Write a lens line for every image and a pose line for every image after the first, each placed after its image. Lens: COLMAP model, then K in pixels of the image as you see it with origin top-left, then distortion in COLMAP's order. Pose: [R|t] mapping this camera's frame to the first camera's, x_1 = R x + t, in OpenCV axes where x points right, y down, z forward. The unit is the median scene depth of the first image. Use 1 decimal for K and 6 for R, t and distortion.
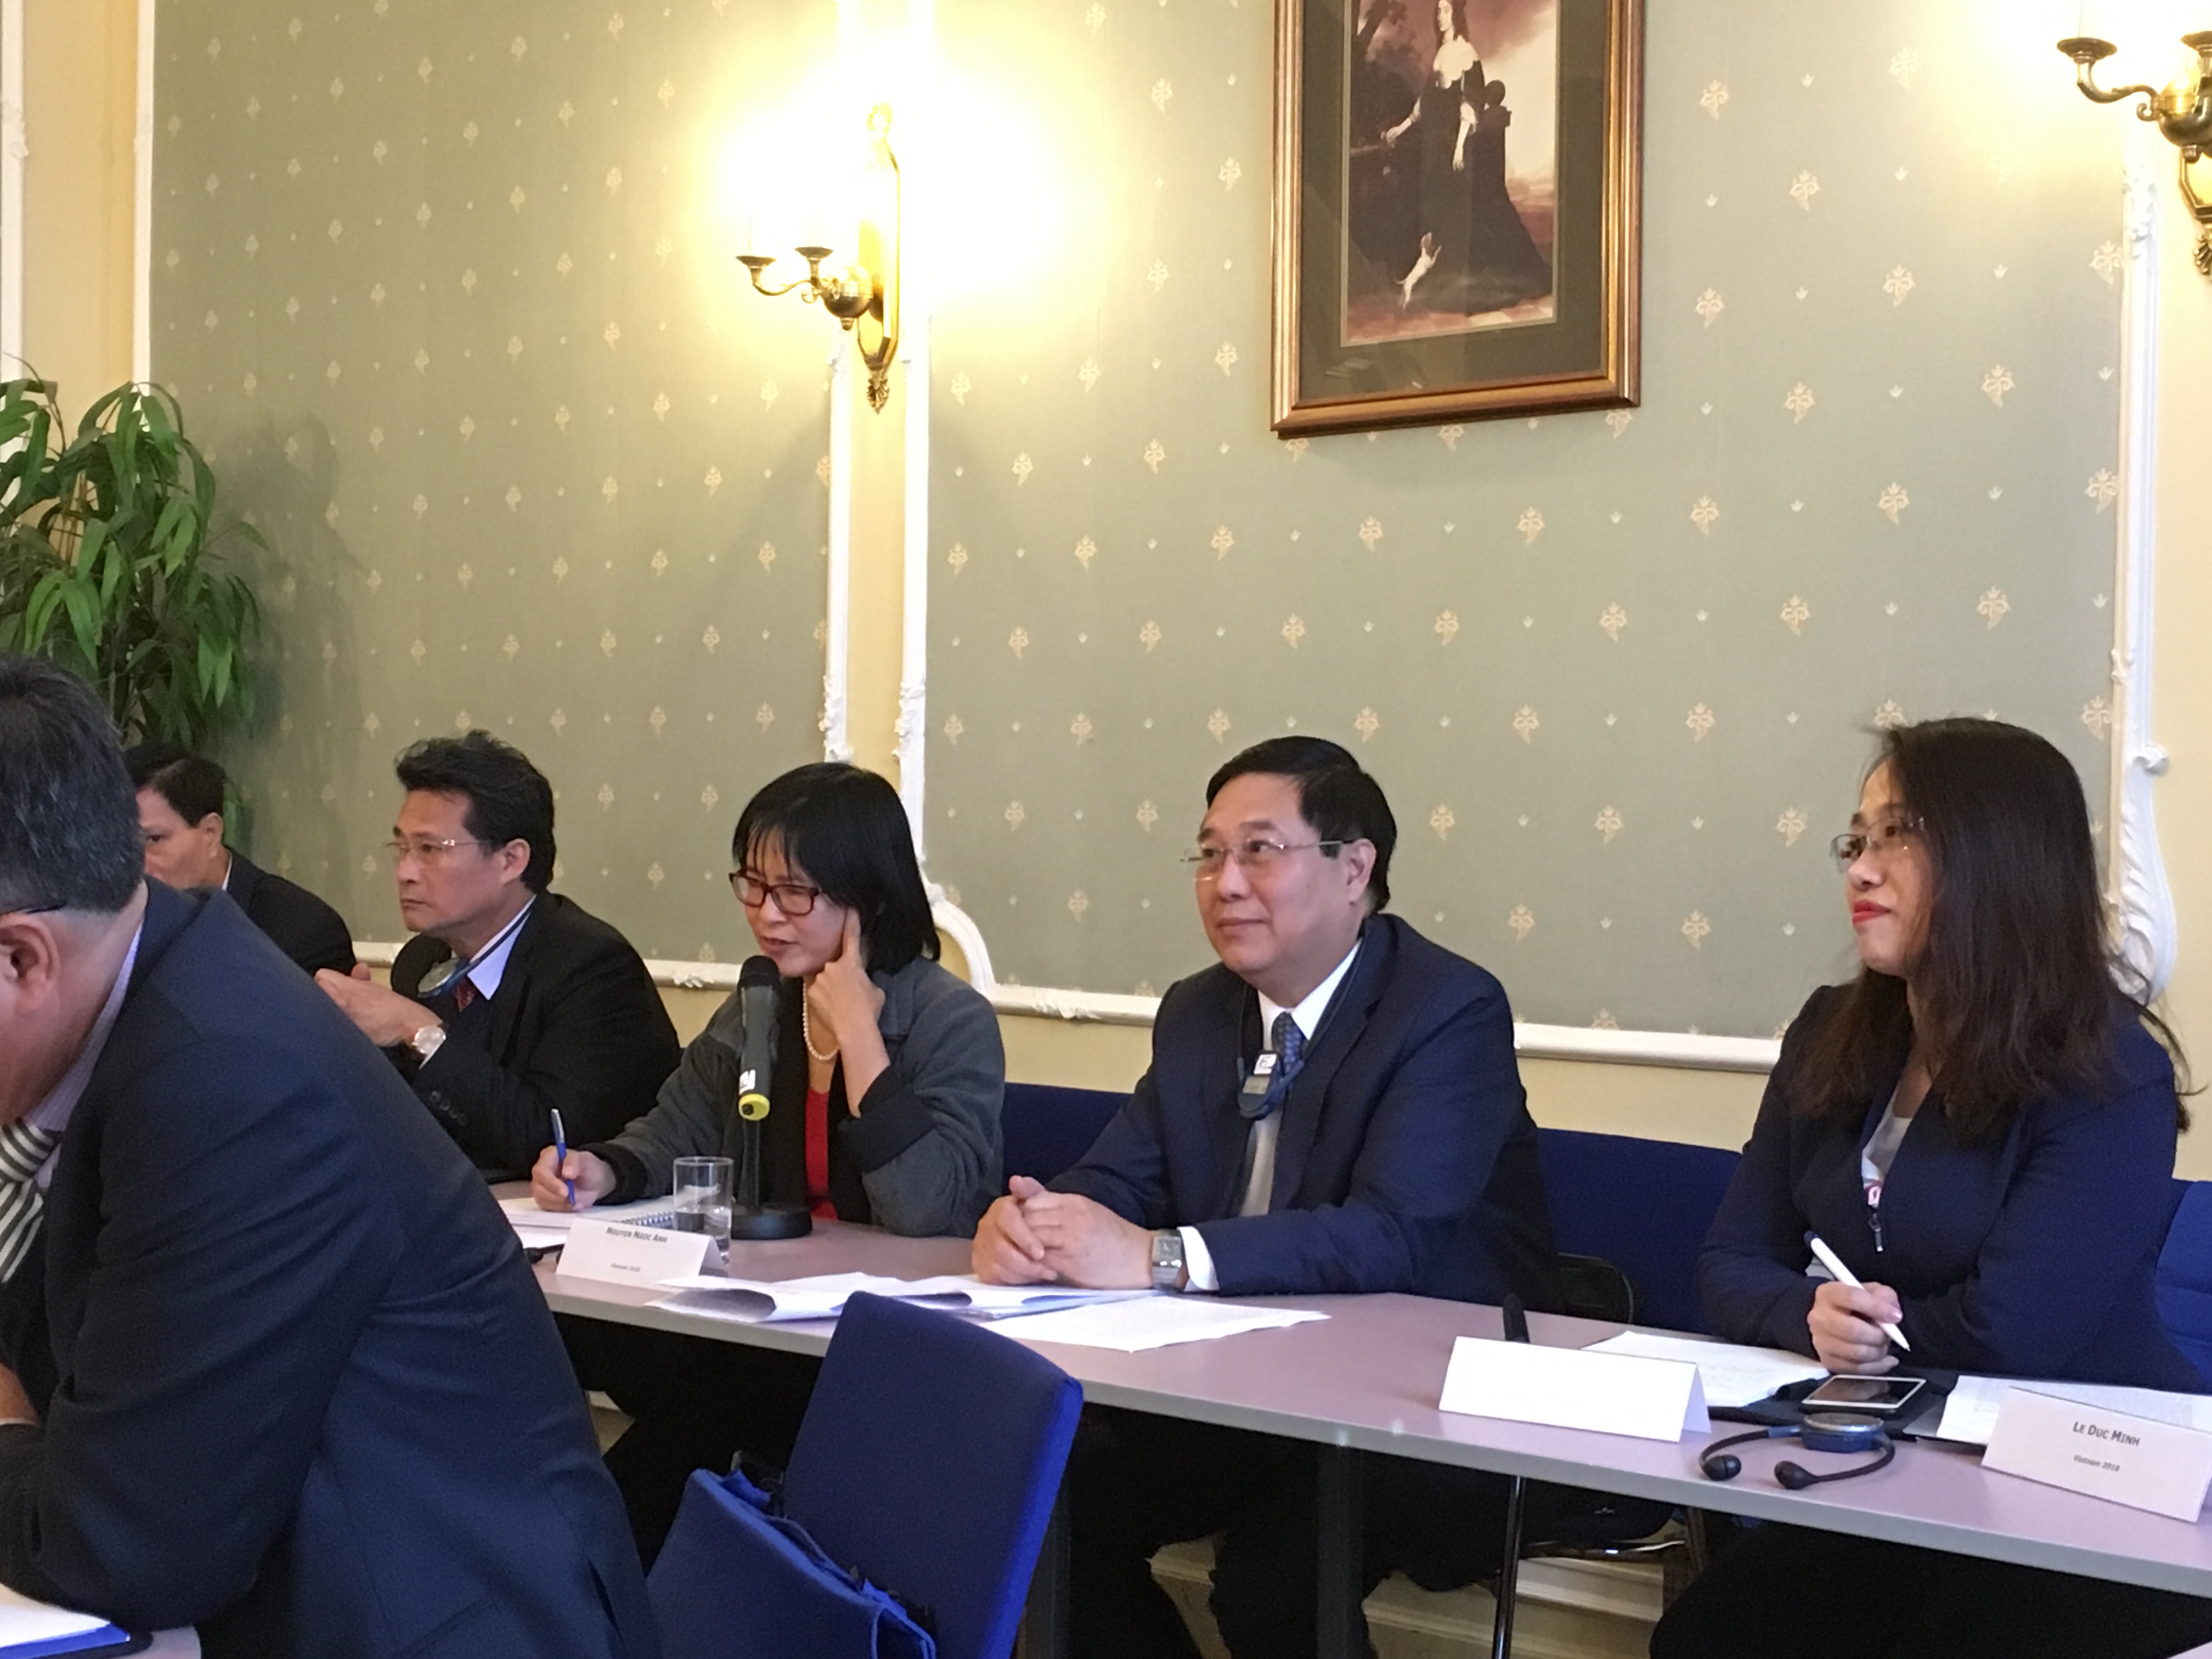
lens RADIAL K [[3368.7, 0, 1110.8], [0, 3368.7, 822.0], [0, 0, 1]] dist [0.022825, 0.000000]
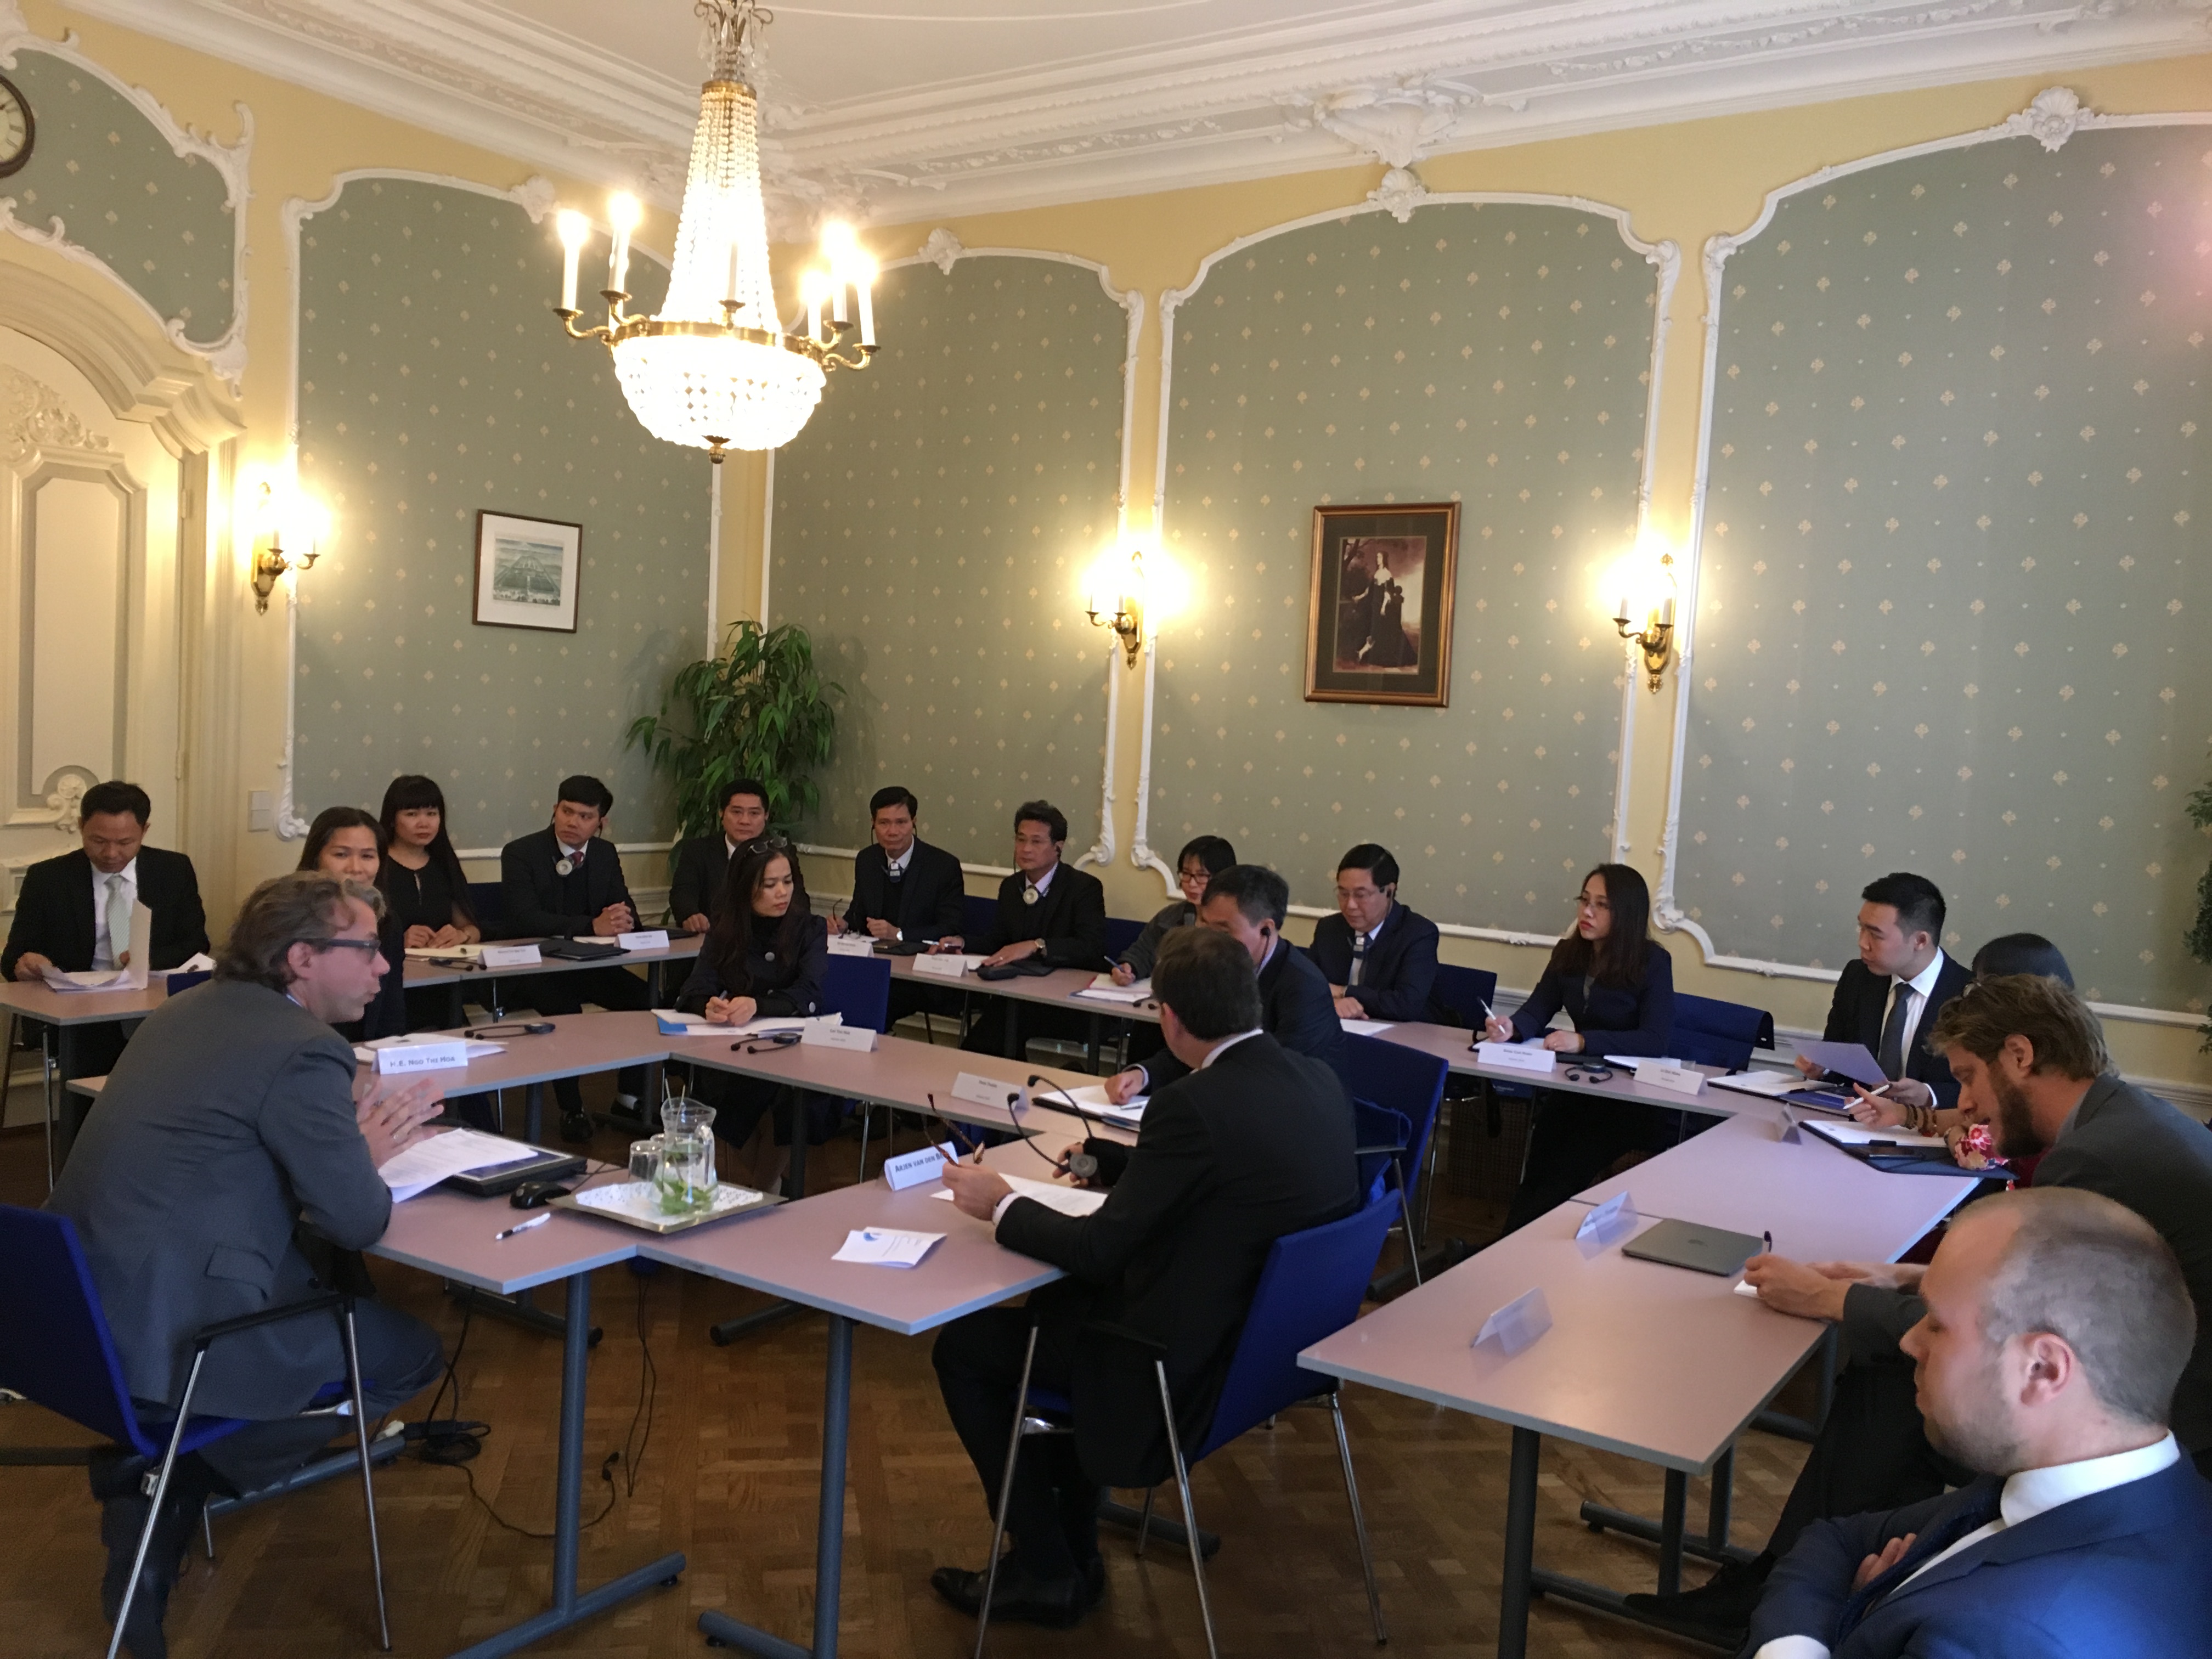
lens RADIAL K [[1851.3, 0, 1098.1], [0, 1851.3, 836.5], [0, 0, 1]] dist [0.001989, -0.000205]
pose [[0.994214, 0.025038, 0.104459, -0.284080], [-0.032283, 0.997145, 0.068259, -0.105146], [-0.102451, -0.071236, 0.992184, -0.510846]]
